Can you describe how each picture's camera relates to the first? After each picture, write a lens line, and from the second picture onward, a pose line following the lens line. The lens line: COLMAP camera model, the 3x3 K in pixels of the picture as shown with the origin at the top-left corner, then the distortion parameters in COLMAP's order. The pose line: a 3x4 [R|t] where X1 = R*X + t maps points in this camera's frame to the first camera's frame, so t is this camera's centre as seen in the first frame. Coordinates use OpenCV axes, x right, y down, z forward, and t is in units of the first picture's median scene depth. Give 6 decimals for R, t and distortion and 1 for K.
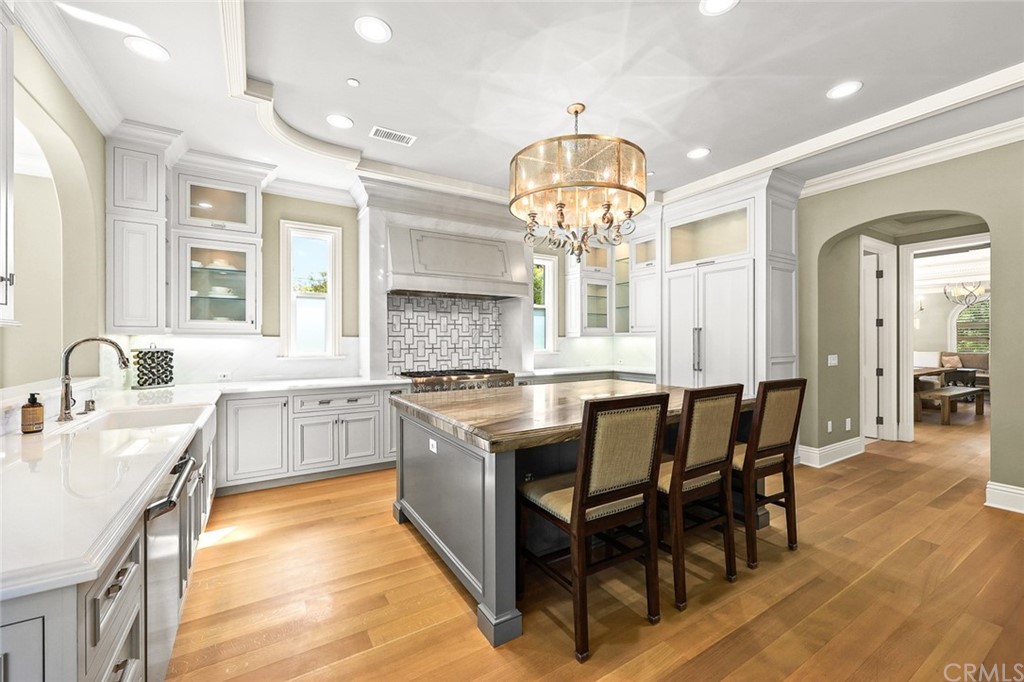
lens RADIAL K [[411.9, 0, 512.0], [0, 411.9, 341.0], [0, 0, 1]] dist [-0.000302, -0.000038]
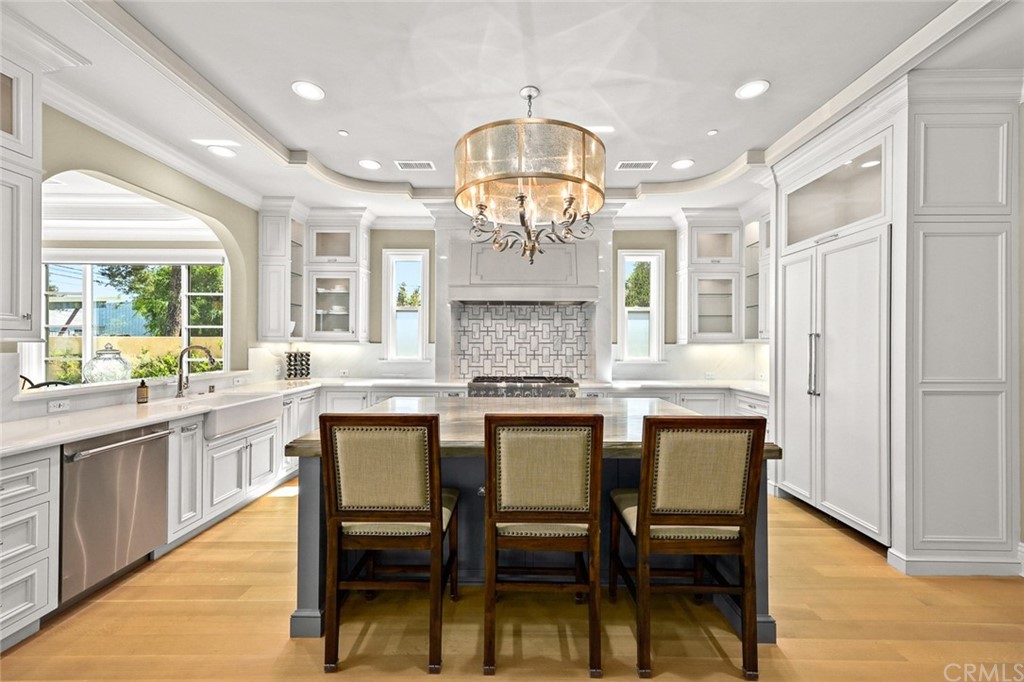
lens RADIAL K [[410.7, 0, 514.0], [0, 410.7, 343.4], [0, 0, 1]] dist [0.007275, 0.000233]
pose [[0.848917, 0.005571, -0.528497, 0.413742], [-0.006608, 0.999978, -0.000073, -0.012104], [0.528485, 0.003555, 0.848935, 0.152069]]
